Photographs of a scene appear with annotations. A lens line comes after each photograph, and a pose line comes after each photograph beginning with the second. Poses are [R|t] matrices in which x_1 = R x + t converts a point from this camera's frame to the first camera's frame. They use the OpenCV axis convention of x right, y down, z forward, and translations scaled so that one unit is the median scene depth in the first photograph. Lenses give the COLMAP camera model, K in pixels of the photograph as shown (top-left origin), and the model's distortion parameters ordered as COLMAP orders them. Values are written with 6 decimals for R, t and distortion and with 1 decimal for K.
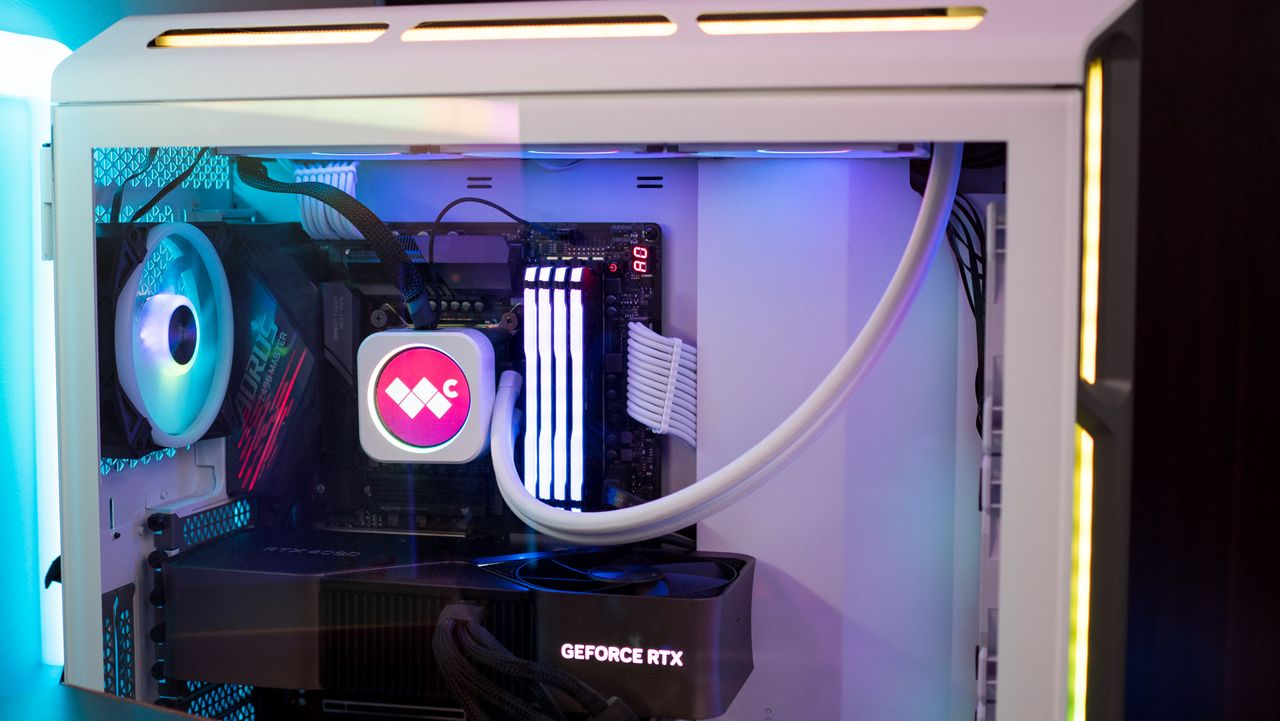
lens RADIAL K [[1842.0, 0, 650.0], [0, 1842.0, 361.1], [0, 0, 1]] dist [-0.105939, 0.000000]
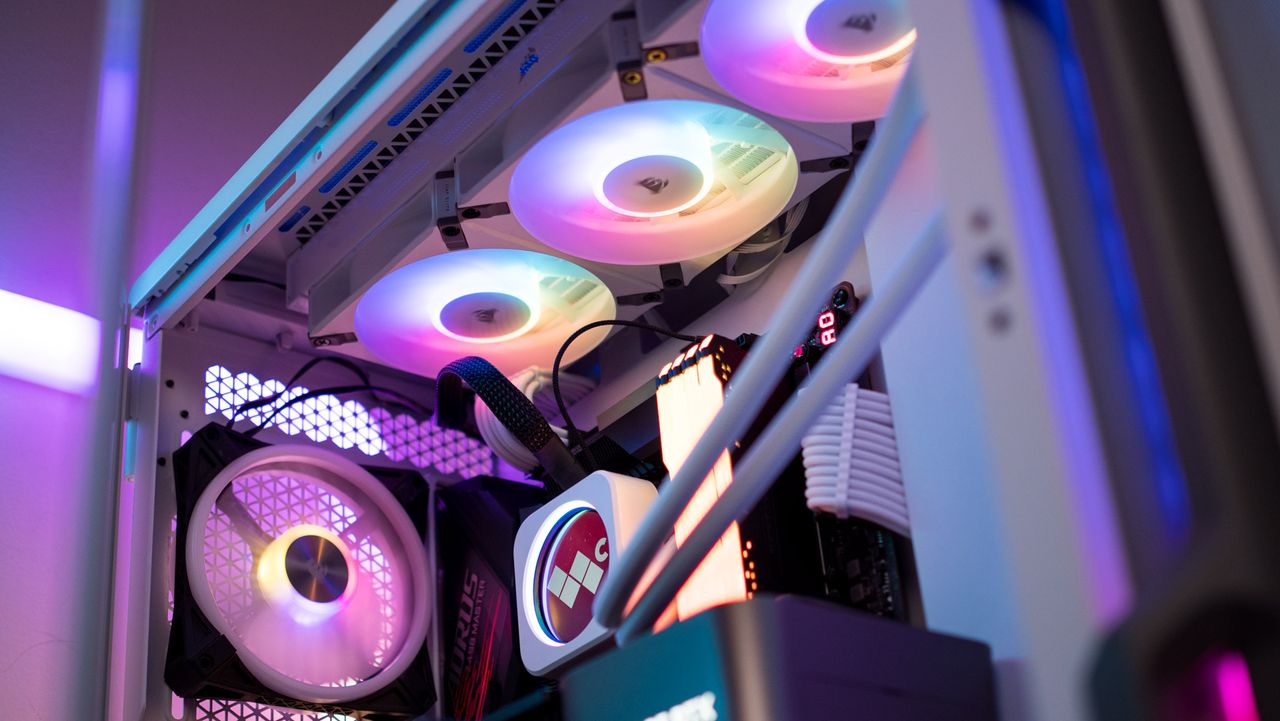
lens RADIAL K [[1842.0, 0, 643.0], [0, 1842.0, 359.1], [0, 0, 1]] dist [-0.105939, 0.000000]
pose [[0.773040, -0.361406, -0.521339, 0.314782], [0.032805, 0.843515, -0.536103, 0.343776], [0.633508, 0.397326, 0.663927, 0.487669]]
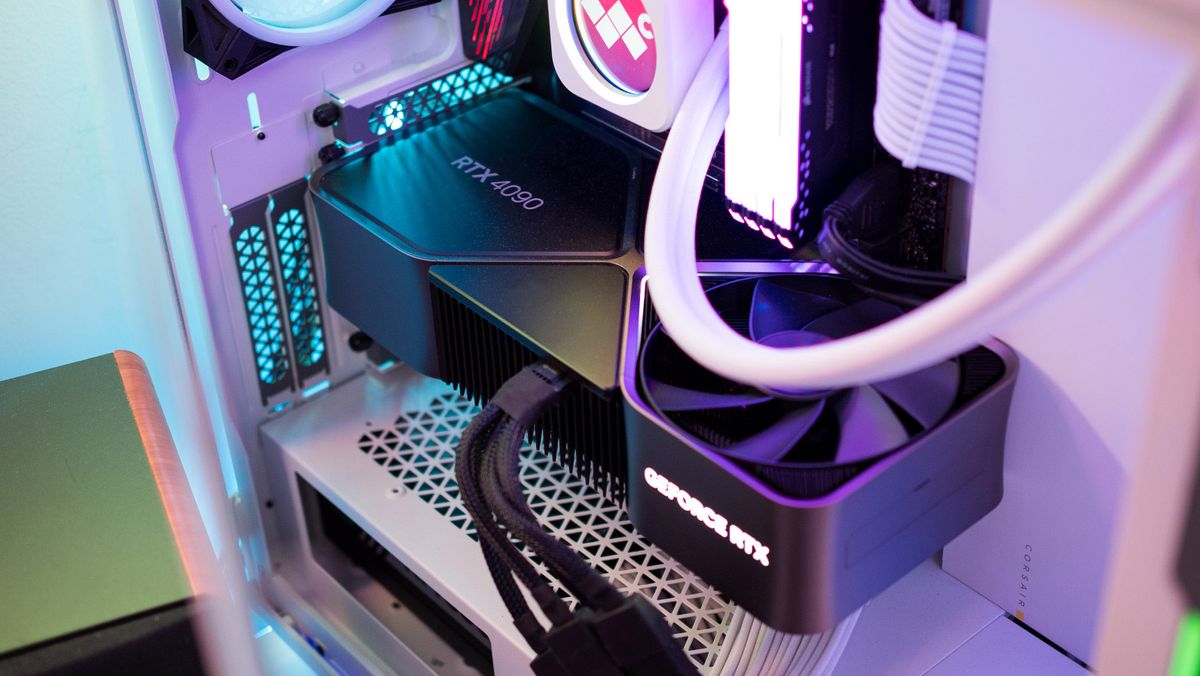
lens RADIAL K [[1726.8, 0, 598.5], [0, 1726.8, 333.1], [0, 0, 1]] dist [-0.105939, 0.000000]
pose [[0.805234, 0.310785, -0.504986, 0.240069], [-0.000968, 0.852328, 0.523007, -0.224550], [0.592956, -0.420654, 0.686625, 0.491471]]
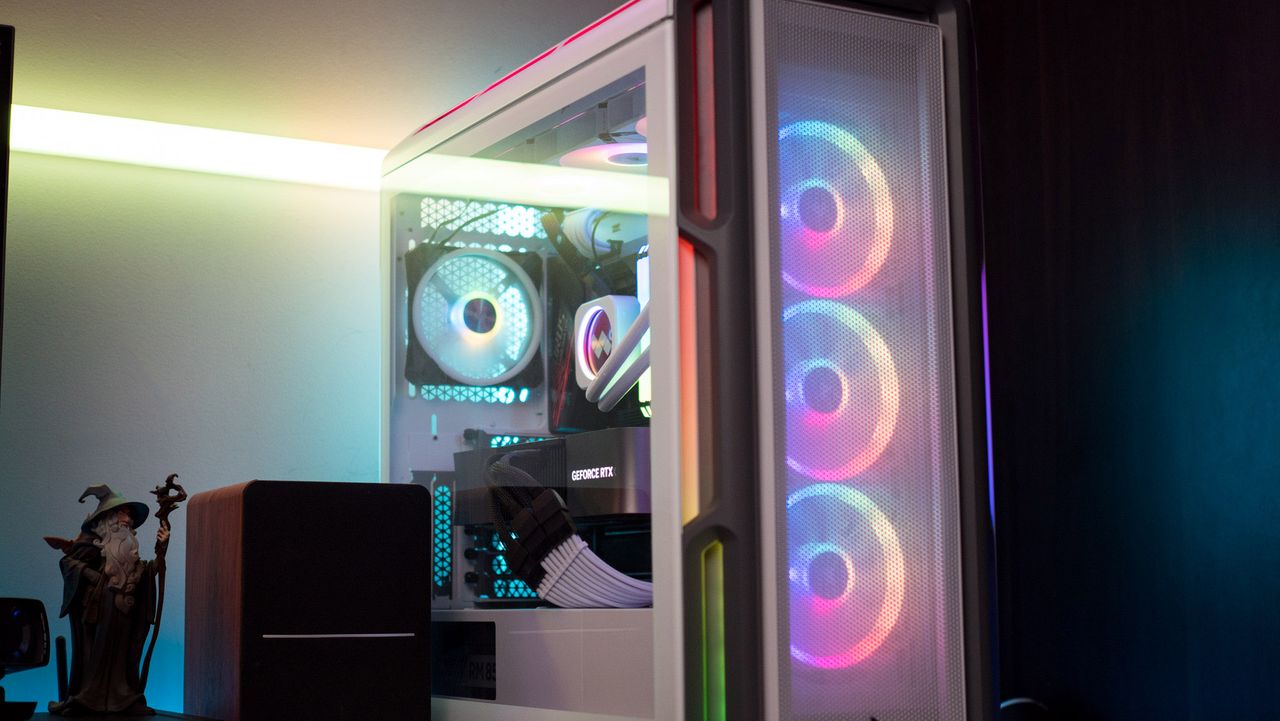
lens RADIAL K [[1842.0, 0, 640.1], [0, 1842.0, 358.0], [0, 0, 1]] dist [-0.105939, 0.000000]
pose [[0.673634, -0.108873, -0.731002, 0.984725], [-0.042385, 0.981771, -0.185281, 0.305650], [0.737849, 0.155795, 0.656740, 0.044437]]
